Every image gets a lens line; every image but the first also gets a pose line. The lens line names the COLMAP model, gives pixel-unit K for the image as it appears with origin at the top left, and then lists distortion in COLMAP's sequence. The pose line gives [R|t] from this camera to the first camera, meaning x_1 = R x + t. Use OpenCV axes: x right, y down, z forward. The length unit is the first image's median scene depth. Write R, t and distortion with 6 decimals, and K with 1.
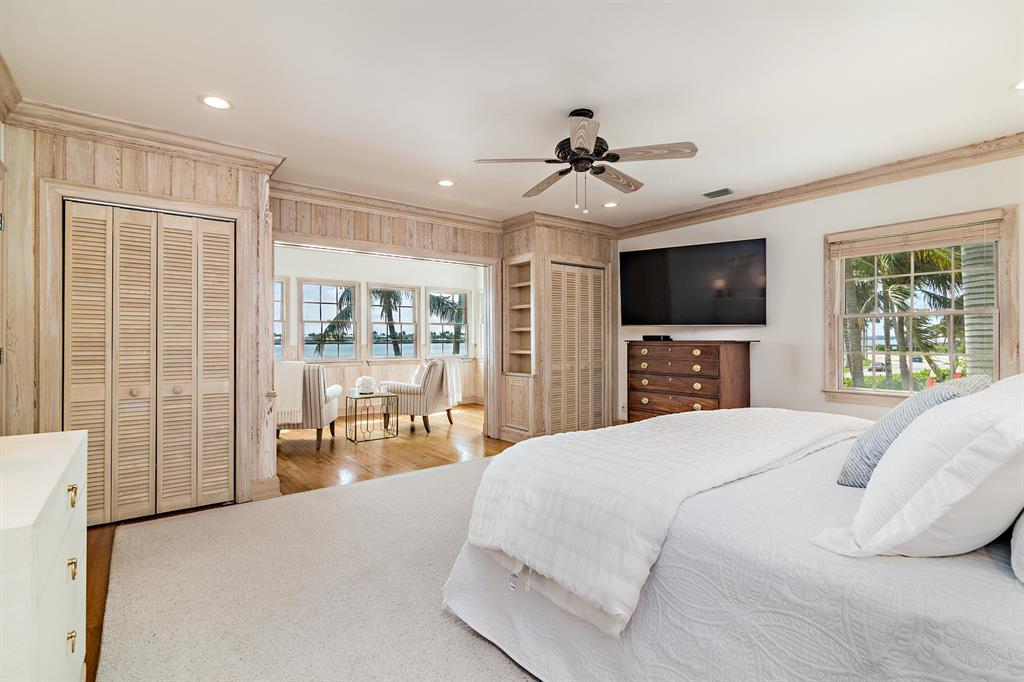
lens RADIAL K [[471.4, 0, 515.0], [0, 471.4, 339.4], [0, 0, 1]] dist [-0.003724, -0.000669]
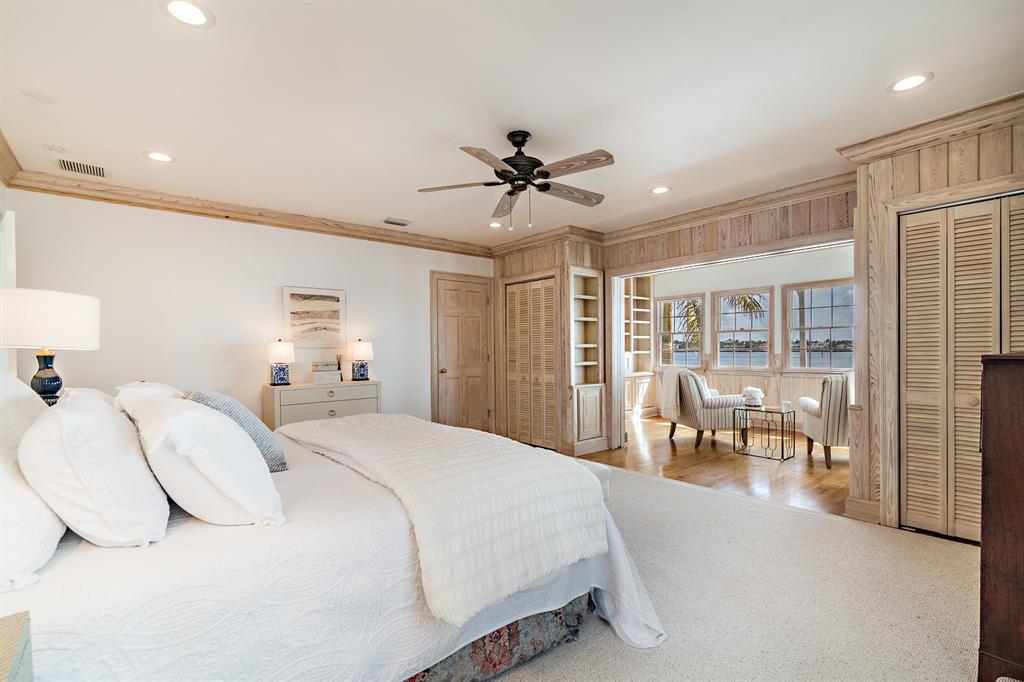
lens RADIAL K [[471.4, 0, 516.3], [0, 471.4, 347.9], [0, 0, 1]] dist [-0.003724, -0.000669]
pose [[0.030625, 0.001327, -0.999530, 0.691042], [0.010352, 0.999945, 0.001645, -0.007933], [0.999477, -0.010397, 0.030610, 0.561677]]
